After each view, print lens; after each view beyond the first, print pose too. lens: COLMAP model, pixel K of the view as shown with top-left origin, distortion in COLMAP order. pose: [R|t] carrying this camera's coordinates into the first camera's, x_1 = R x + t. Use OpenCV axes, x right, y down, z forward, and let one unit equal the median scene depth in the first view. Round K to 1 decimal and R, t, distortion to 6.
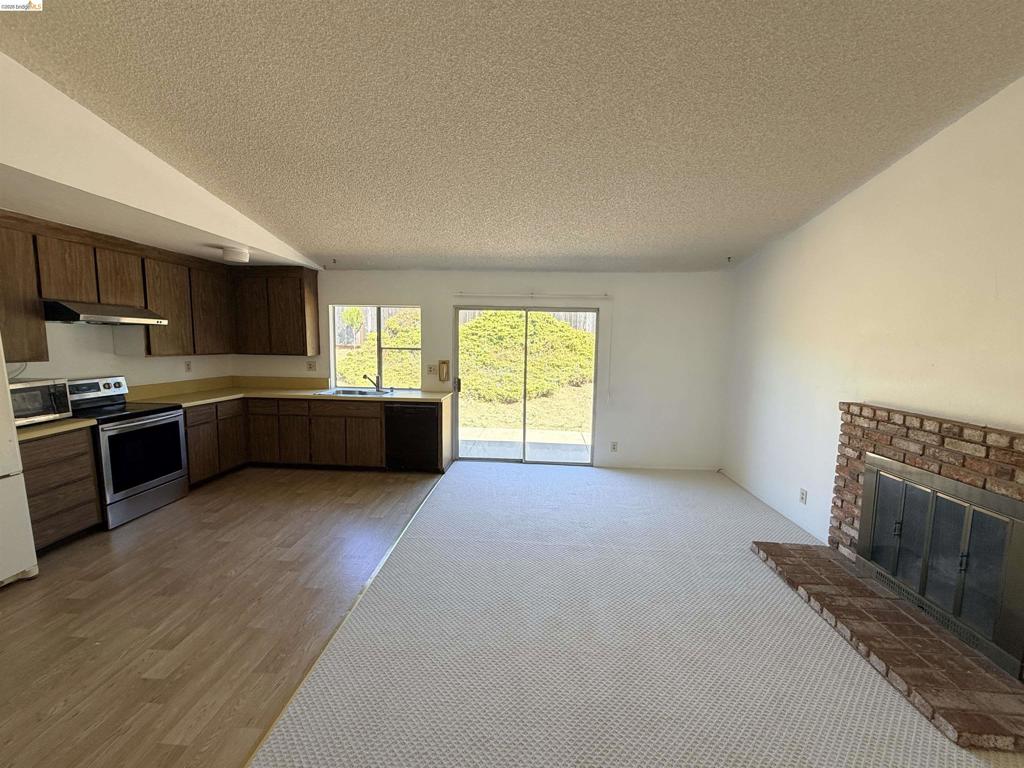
lens RADIAL K [[408.7, 0, 511.2], [0, 408.7, 381.0], [0, 0, 1]] dist [-0.001049, 0.000029]
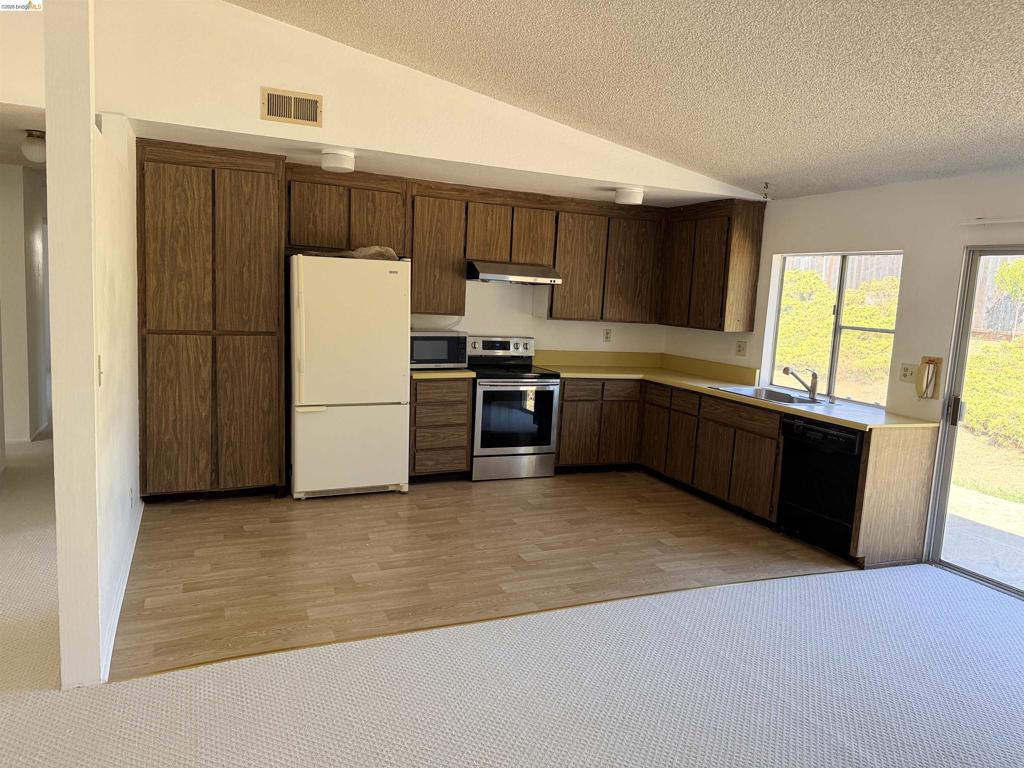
lens RADIAL K [[710.9, 0, 510.7], [0, 710.9, 388.6], [0, 0, 1]] dist [0.009535, -0.012802]
pose [[0.436500, 0.127346, -0.890646, 0.606941], [-0.133617, 0.988130, 0.075799, -0.015152], [0.889727, 0.085919, 0.448335, 0.244240]]
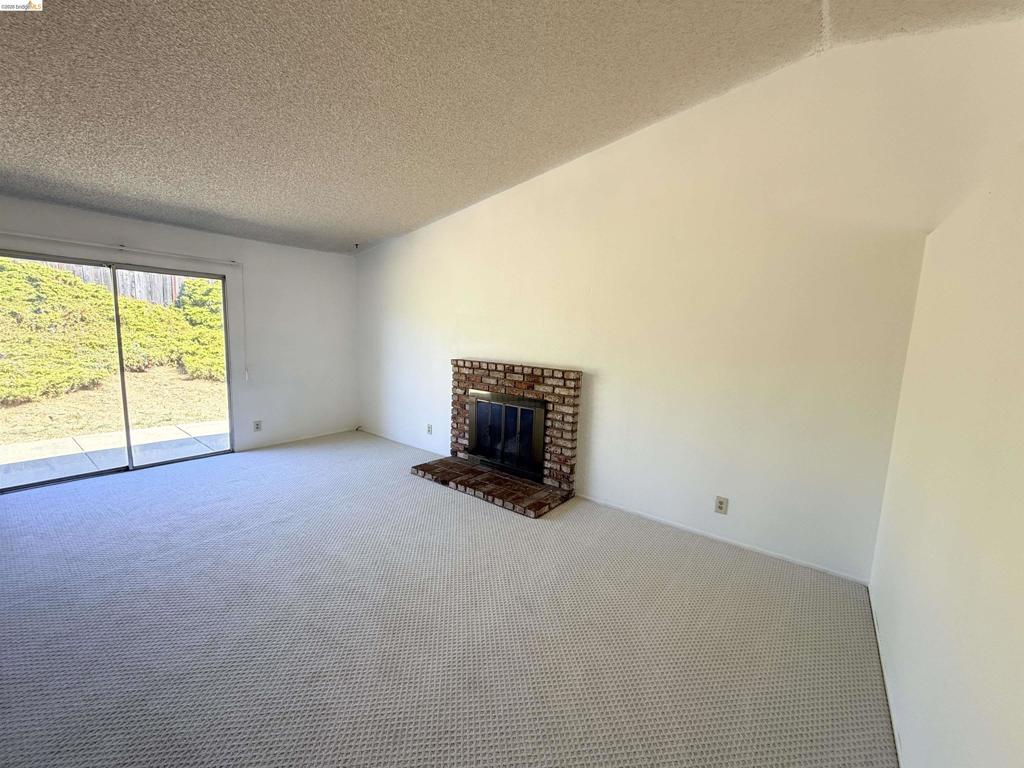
lens RADIAL K [[408.7, 0, 510.2], [0, 408.7, 380.7], [0, 0, 1]] dist [-0.001049, 0.000029]
pose [[0.560248, -0.100212, 0.822241, -0.294605], [0.054726, 0.994964, 0.083975, 0.014299], [-0.826515, -0.002048, 0.562910, -0.023639]]
